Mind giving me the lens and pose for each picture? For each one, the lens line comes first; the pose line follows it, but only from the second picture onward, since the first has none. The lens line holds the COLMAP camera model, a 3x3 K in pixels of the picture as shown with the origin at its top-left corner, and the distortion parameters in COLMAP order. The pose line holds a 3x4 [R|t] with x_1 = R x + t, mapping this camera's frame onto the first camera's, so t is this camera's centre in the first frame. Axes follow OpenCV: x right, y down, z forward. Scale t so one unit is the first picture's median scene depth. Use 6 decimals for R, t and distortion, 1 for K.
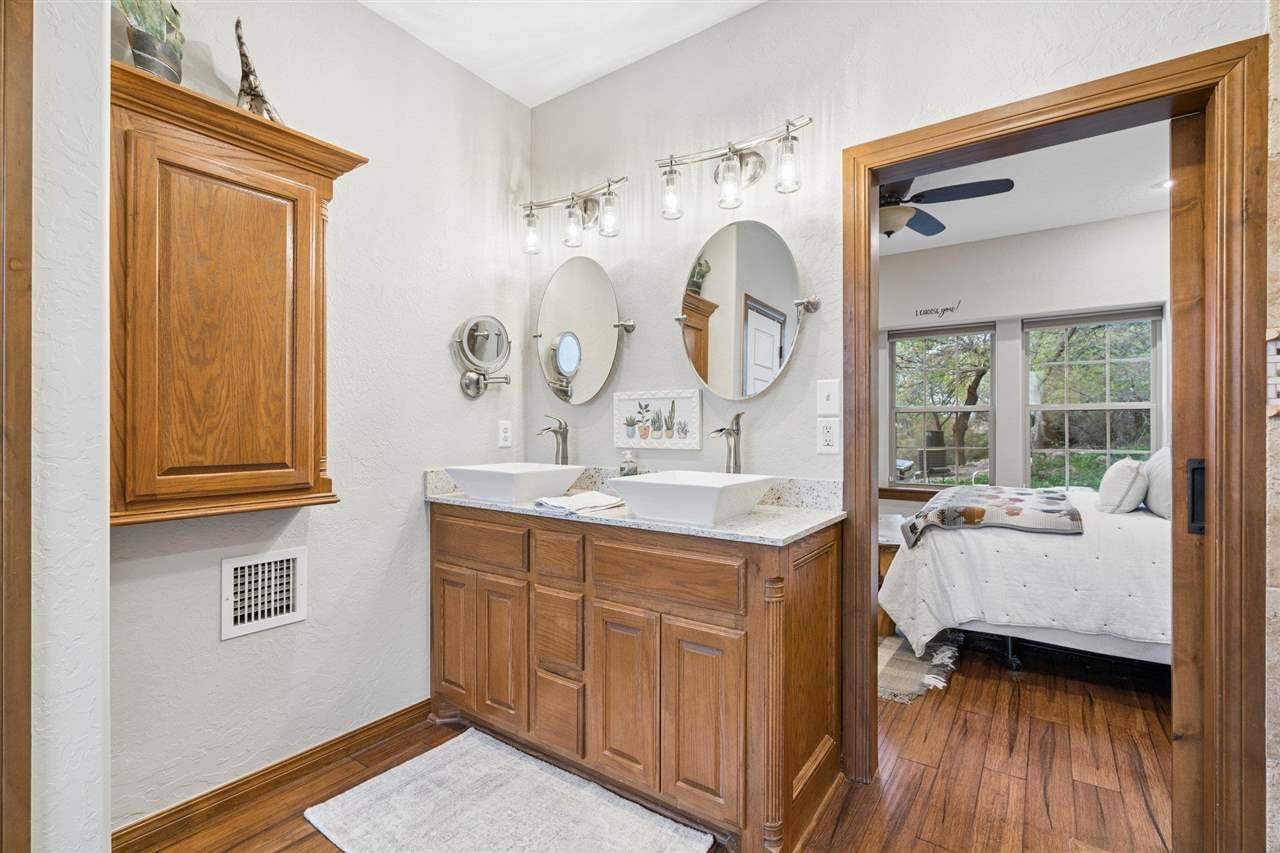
lens RADIAL K [[579.6, 0, 638.3], [0, 579.6, 431.1], [0, 0, 1]] dist [-0.002964, 0.001673]
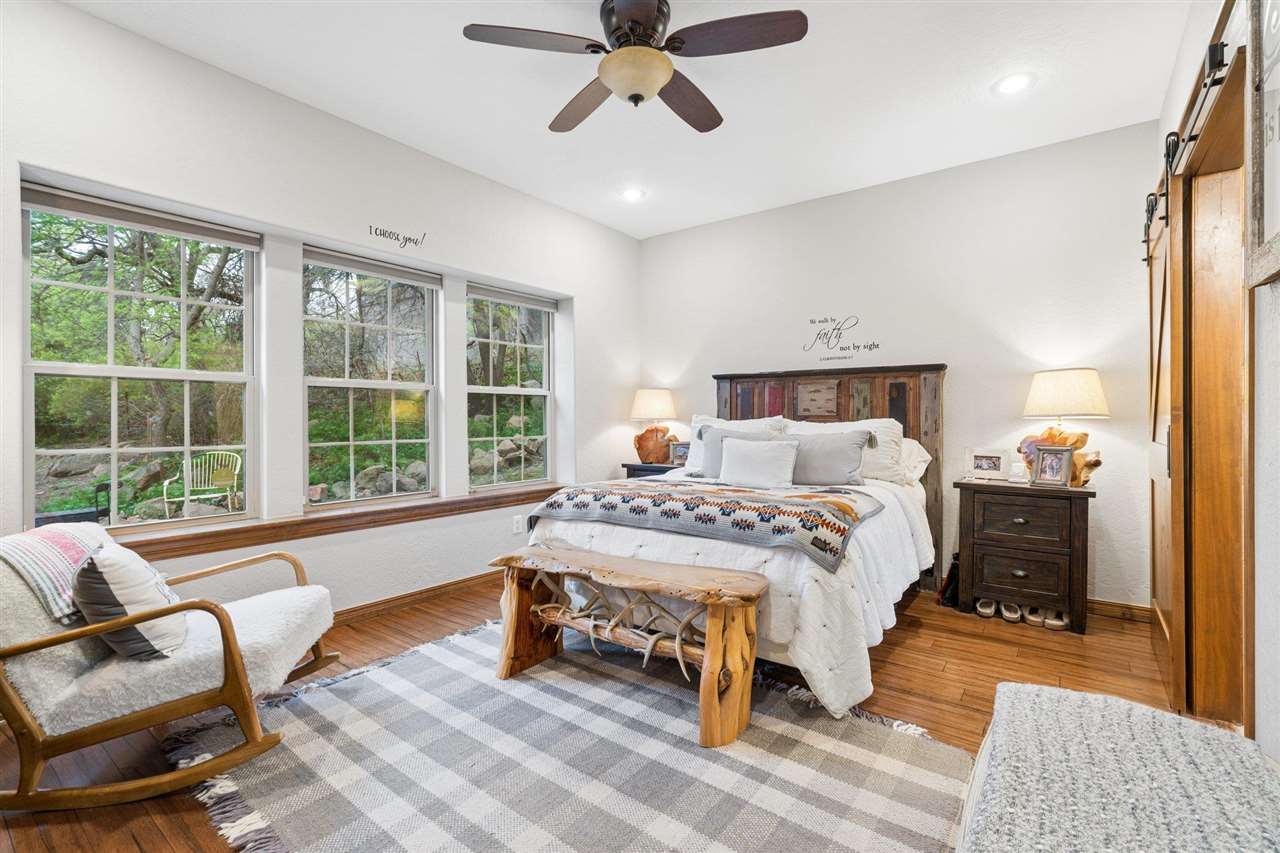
lens RADIAL K [[579.6, 0, 640.8], [0, 579.6, 422.5], [0, 0, 1]] dist [-0.002964, 0.001673]
pose [[0.031112, -0.004201, 0.999507, -0.434354], [0.010534, 0.999937, 0.003875, 0.022476], [-0.999460, 0.010408, 0.031154, 2.094878]]
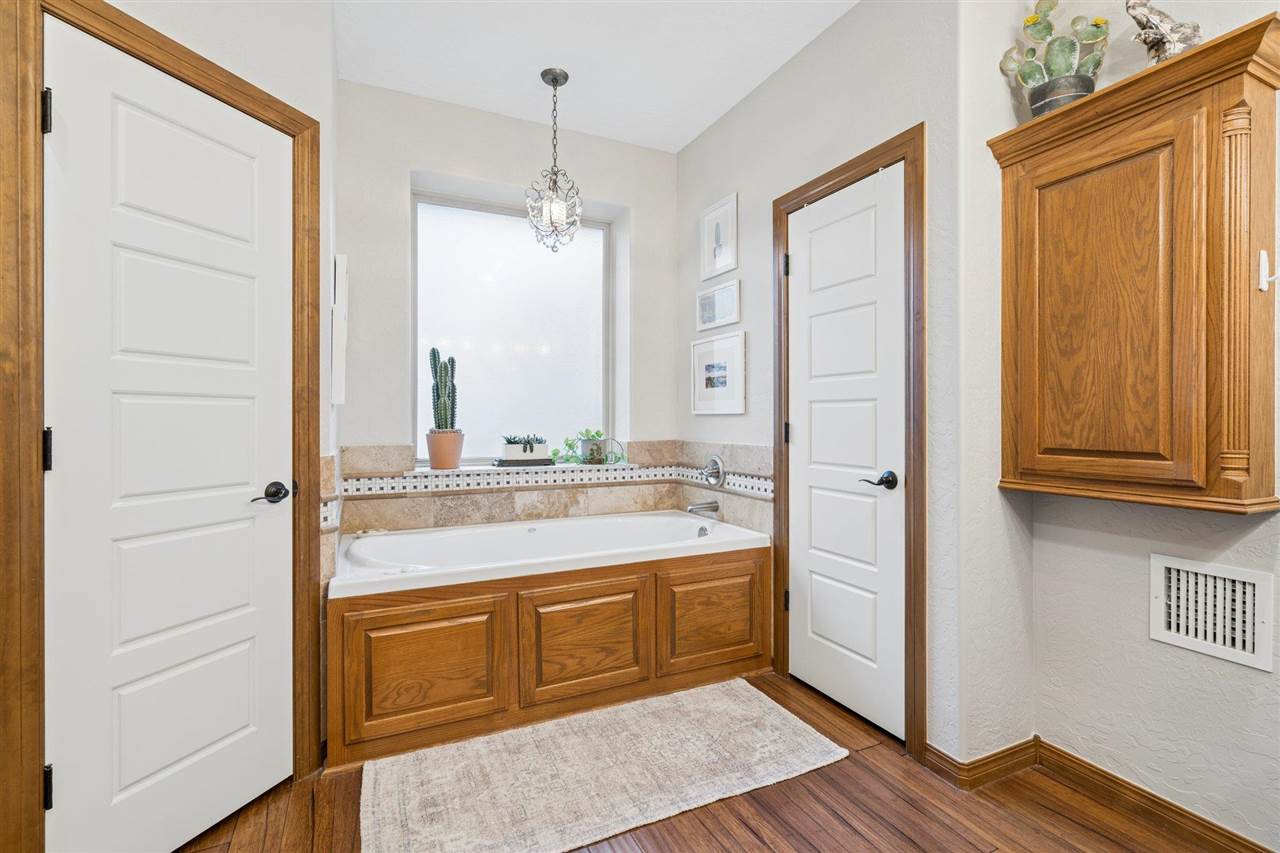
lens RADIAL K [[579.6, 0, 639.7], [0, 579.6, 422.2], [0, 0, 1]] dist [-0.002964, 0.001673]
pose [[-0.490517, 0.003833, -0.871423, 0.530717], [-0.006213, 0.999950, 0.007895, 0.006566], [0.871409, 0.009287, -0.490469, 0.758484]]
